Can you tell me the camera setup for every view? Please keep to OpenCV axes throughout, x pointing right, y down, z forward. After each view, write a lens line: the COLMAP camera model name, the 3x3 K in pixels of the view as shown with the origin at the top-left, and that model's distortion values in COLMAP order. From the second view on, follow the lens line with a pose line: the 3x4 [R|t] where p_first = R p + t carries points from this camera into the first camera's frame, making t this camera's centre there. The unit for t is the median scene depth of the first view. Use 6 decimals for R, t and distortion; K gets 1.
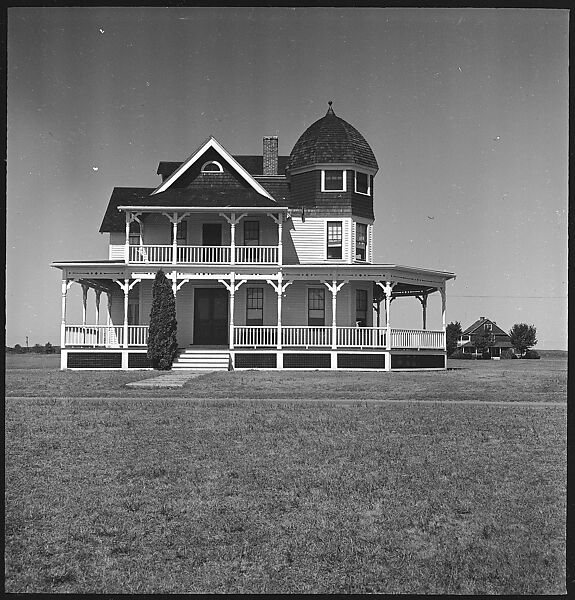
lens RADIAL K [[731.6, 0, 287.5], [0, 731.6, 300.0], [0, 0, 1]] dist [-0.002453, -0.000109]
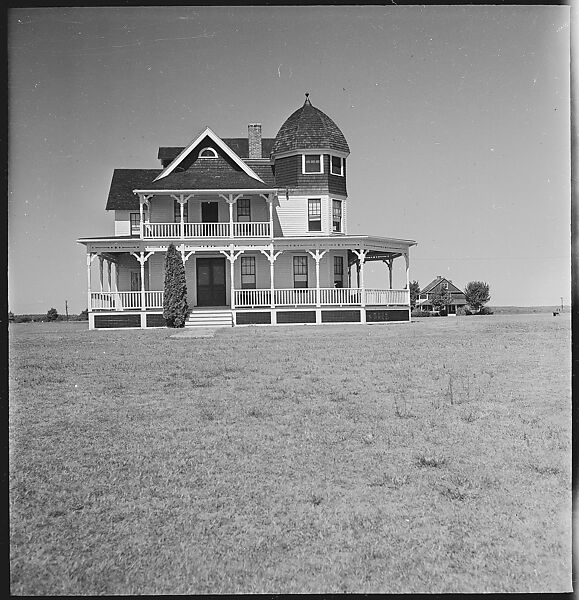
lens RADIAL K [[735.8, 0, 289.5], [0, 735.8, 300.0], [0, 0, 1]] dist [0.005935, 0.038215]
pose [[0.997926, -0.024046, 0.059708, -0.054981], [0.020976, 0.998452, 0.051518, -0.007599], [-0.060854, -0.050159, 0.996886, -0.201442]]
